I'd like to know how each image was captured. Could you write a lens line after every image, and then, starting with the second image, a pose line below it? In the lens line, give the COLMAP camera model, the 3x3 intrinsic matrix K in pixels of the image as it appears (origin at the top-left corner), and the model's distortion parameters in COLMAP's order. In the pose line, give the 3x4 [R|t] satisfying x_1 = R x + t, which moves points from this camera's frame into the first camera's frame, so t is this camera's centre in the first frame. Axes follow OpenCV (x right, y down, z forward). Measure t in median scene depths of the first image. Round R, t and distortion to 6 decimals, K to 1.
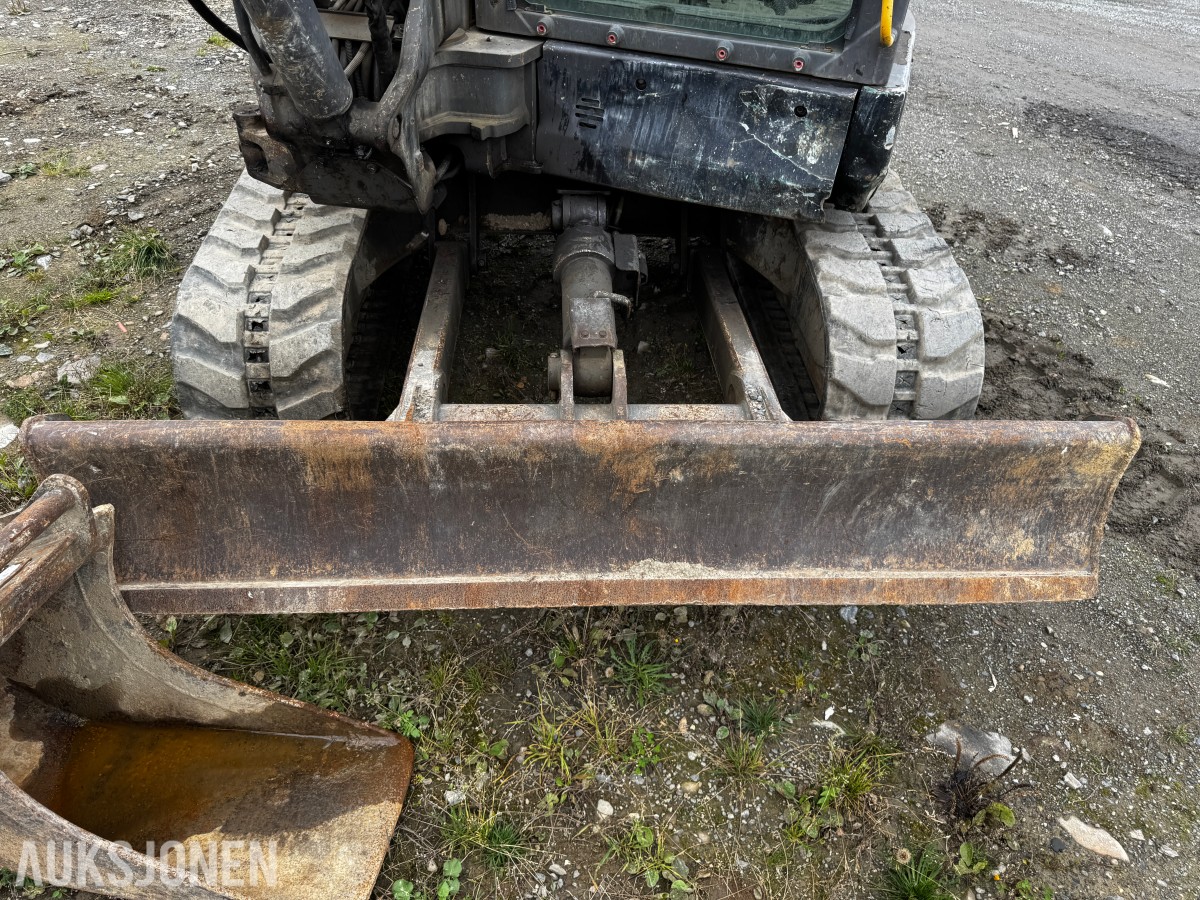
lens RADIAL K [[859.7, 0, 613.4], [0, 859.7, 450.0], [0, 0, 1]] dist [0.011256, -0.016897]
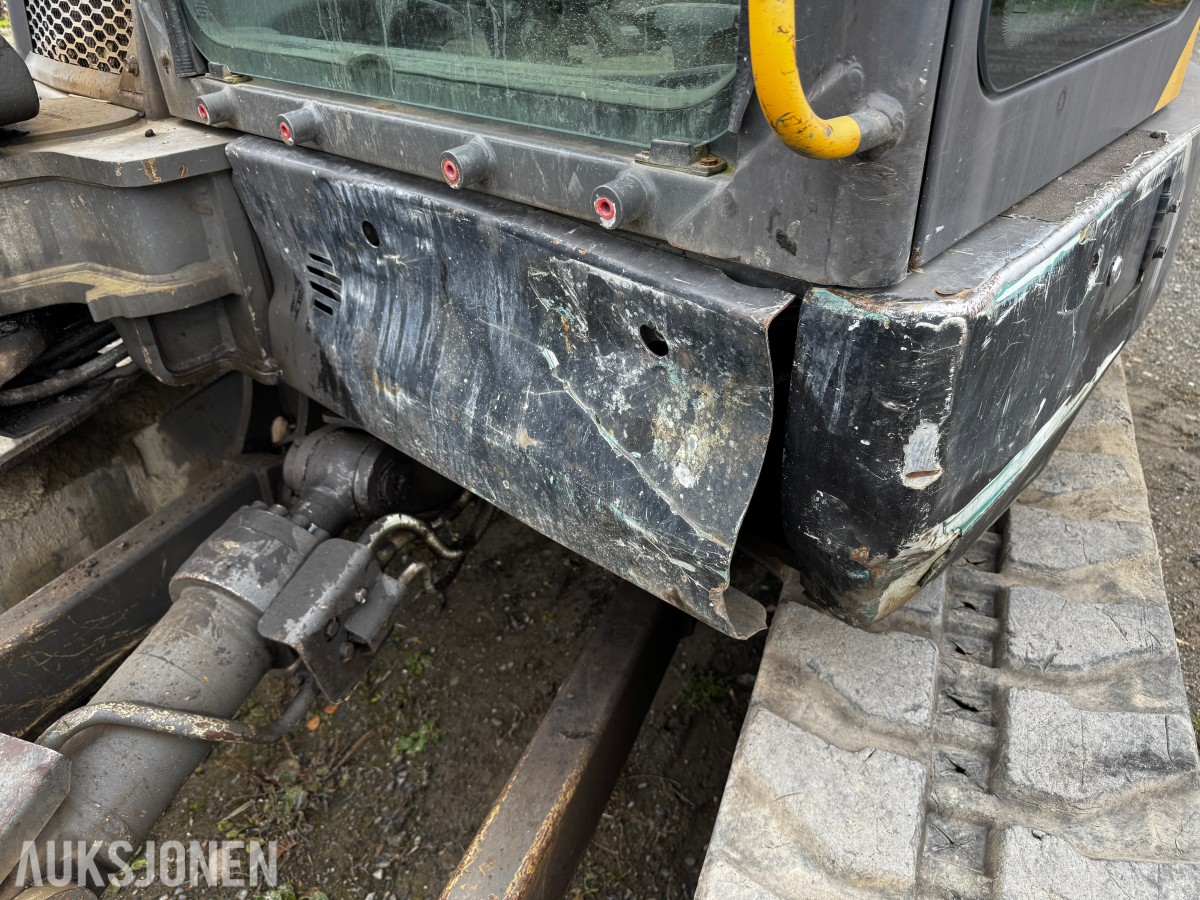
lens RADIAL K [[842.9, 0, 603.0], [0, 842.9, 442.8], [0, 0, 1]] dist [0.090859, -0.113580]
pose [[0.900563, 0.152337, -0.407161, 0.335628], [-0.199245, 0.977065, -0.075129, -0.317650], [0.386378, 0.148783, 0.910261, 0.679714]]
